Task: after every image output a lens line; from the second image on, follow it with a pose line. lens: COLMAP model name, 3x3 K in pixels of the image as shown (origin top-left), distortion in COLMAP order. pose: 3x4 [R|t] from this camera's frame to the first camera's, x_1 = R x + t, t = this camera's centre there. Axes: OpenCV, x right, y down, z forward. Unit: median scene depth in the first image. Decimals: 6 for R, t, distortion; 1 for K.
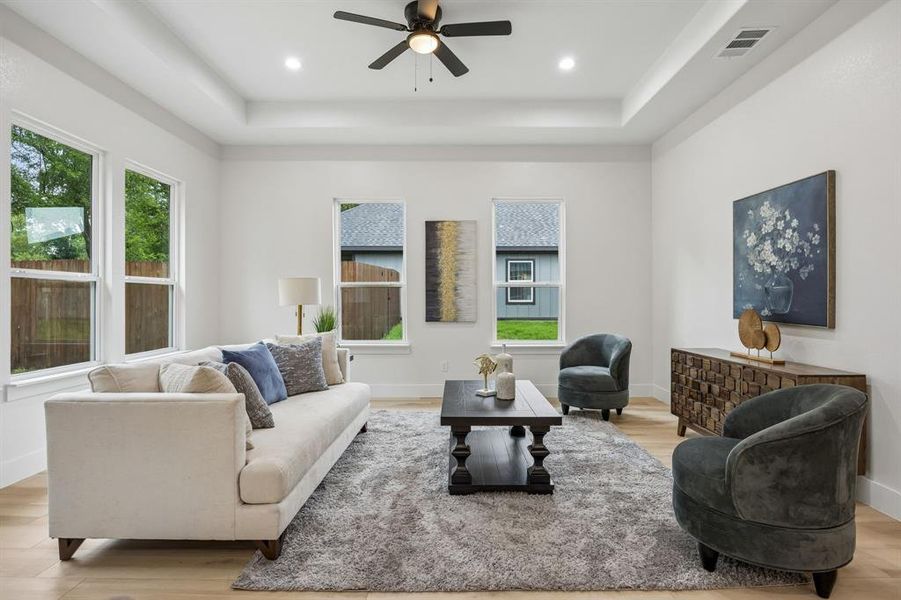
lens RADIAL K [[484.5, 0, 445.4], [0, 484.5, 298.8], [0, 0, 1]] dist [0.018537, -0.000046]
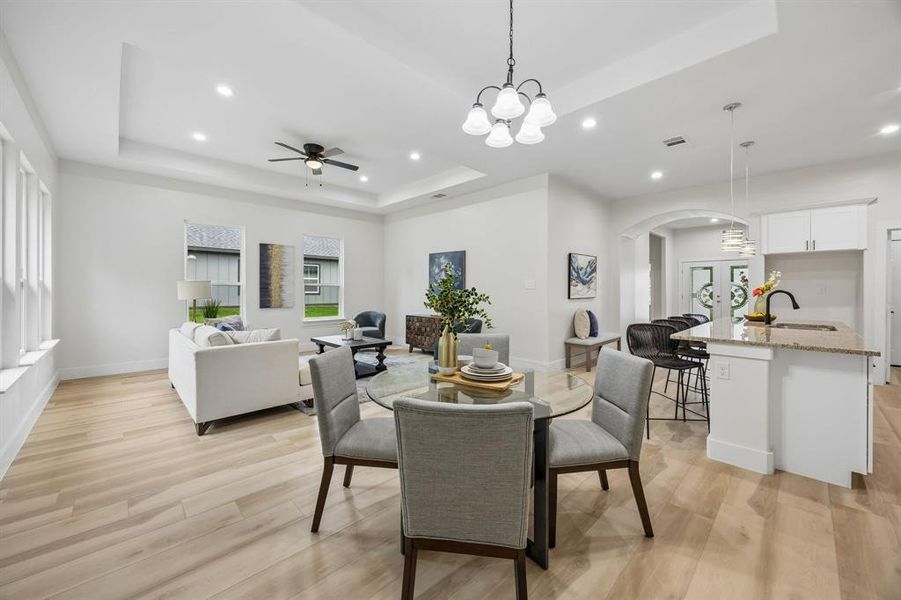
lens RADIAL K [[352.1, 0, 458.1], [0, 352.1, 294.2], [0, 0, 1]] dist [0.000303, 0.000261]
pose [[0.718321, -0.005689, 0.695689, -0.523993], [-0.001716, 0.999949, 0.009949, -0.013349], [-0.695710, -0.008340, 0.718274, -0.364950]]
